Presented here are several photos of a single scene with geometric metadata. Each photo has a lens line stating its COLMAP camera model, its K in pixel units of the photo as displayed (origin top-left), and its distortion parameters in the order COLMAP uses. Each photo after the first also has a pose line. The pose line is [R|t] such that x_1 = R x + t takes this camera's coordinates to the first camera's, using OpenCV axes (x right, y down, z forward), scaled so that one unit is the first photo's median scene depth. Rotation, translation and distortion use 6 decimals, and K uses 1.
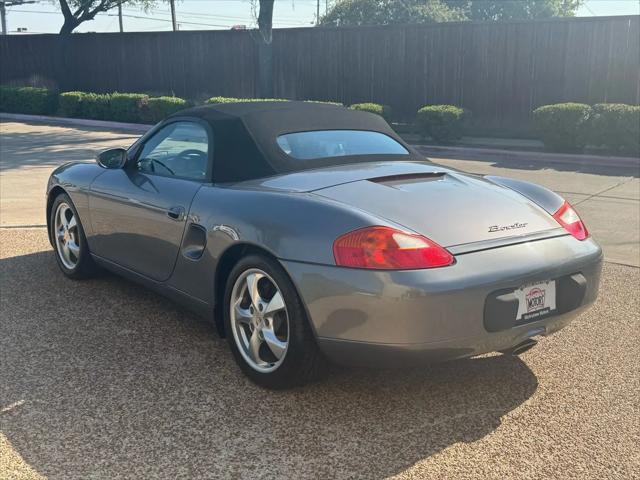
lens RADIAL K [[733.7, 0, 320.0], [0, 733.7, 240.0], [0, 0, 1]] dist [0.197701, -0.469509]
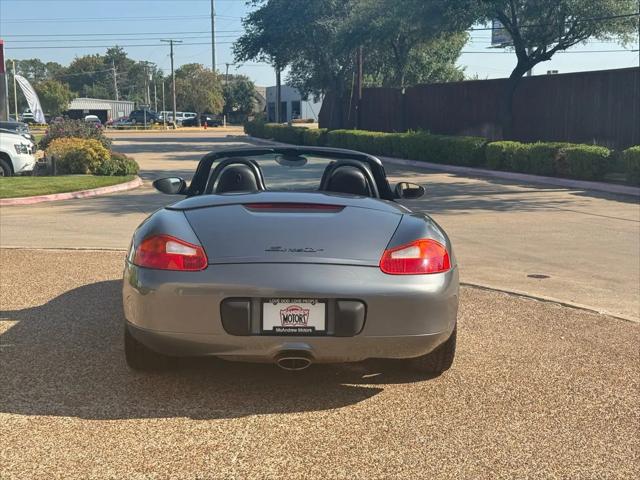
lens RADIAL K [[935.4, 0, 320.0], [0, 935.4, 240.0], [0, 0, 1]] dist [0.099607, 0.015418]
pose [[0.793175, 0.067234, -0.605271, 1.088717], [-0.124476, 0.990803, -0.053060, 0.035676], [0.596137, 0.117427, 0.794249, -0.074341]]
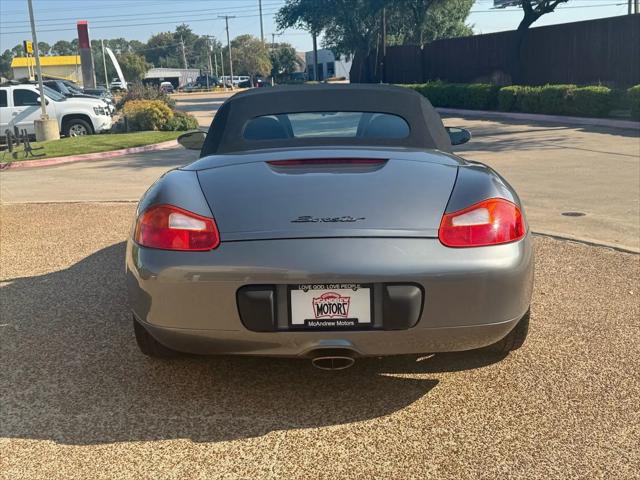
lens RADIAL K [[733.7, 0, 320.0], [0, 733.7, 240.0], [0, 0, 1]] dist [0.197701, -0.469509]
pose [[0.766913, 0.093288, -0.634934, 0.770426], [-0.090084, 0.995231, 0.037416, -0.024275], [0.635397, 0.028502, 0.771660, 0.325358]]
